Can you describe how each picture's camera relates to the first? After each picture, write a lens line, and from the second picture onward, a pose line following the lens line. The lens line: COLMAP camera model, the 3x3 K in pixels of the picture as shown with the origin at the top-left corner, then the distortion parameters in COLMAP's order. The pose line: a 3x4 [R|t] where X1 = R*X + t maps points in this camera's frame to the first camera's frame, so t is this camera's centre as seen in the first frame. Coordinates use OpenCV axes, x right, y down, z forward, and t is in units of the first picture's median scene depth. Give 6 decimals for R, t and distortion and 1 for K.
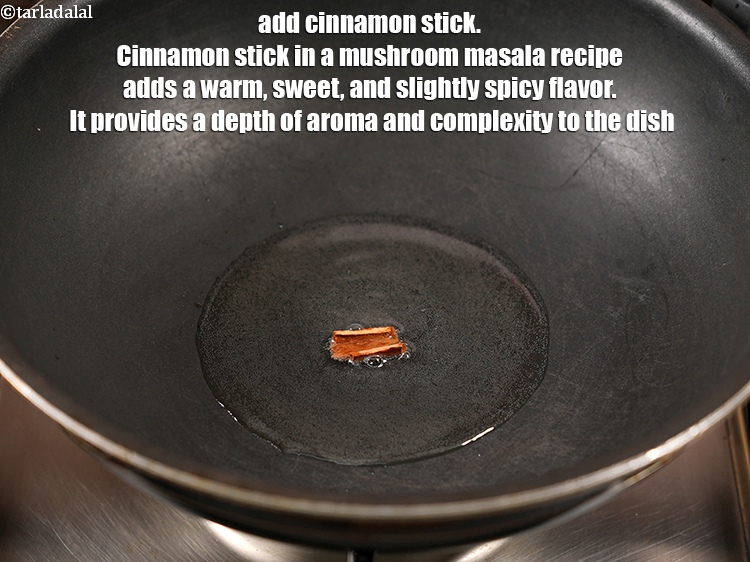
lens RADIAL K [[1954.6, 0, 377.3], [0, 1954.6, 279.8], [0, 0, 1]] dist [0.104202, 0.000000]
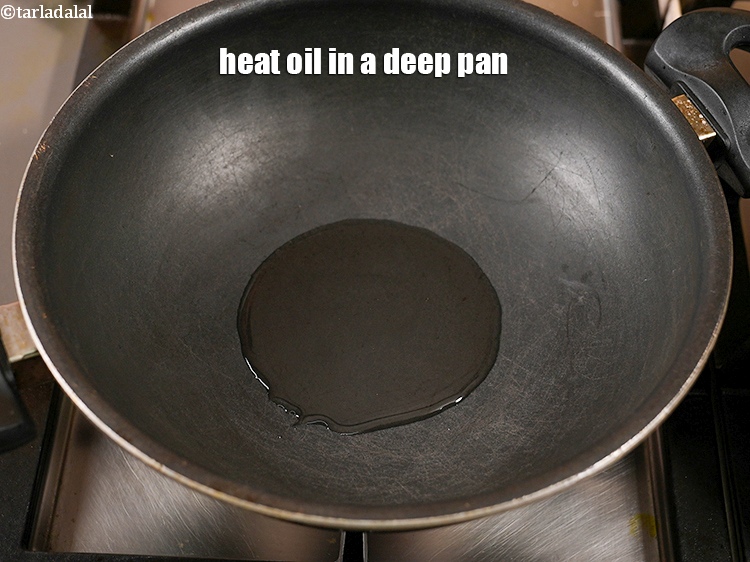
lens RADIAL K [[1326.4, 0, 405.9], [0, 1326.4, 285.2], [0, 0, 1]] dist [-0.004231, 0.000000]
pose [[0.999649, 0.026343, 0.002655, 0.017849], [-0.026475, 0.993441, 0.111242, -0.093255], [0.000293, -0.111274, 0.993790, 0.135448]]
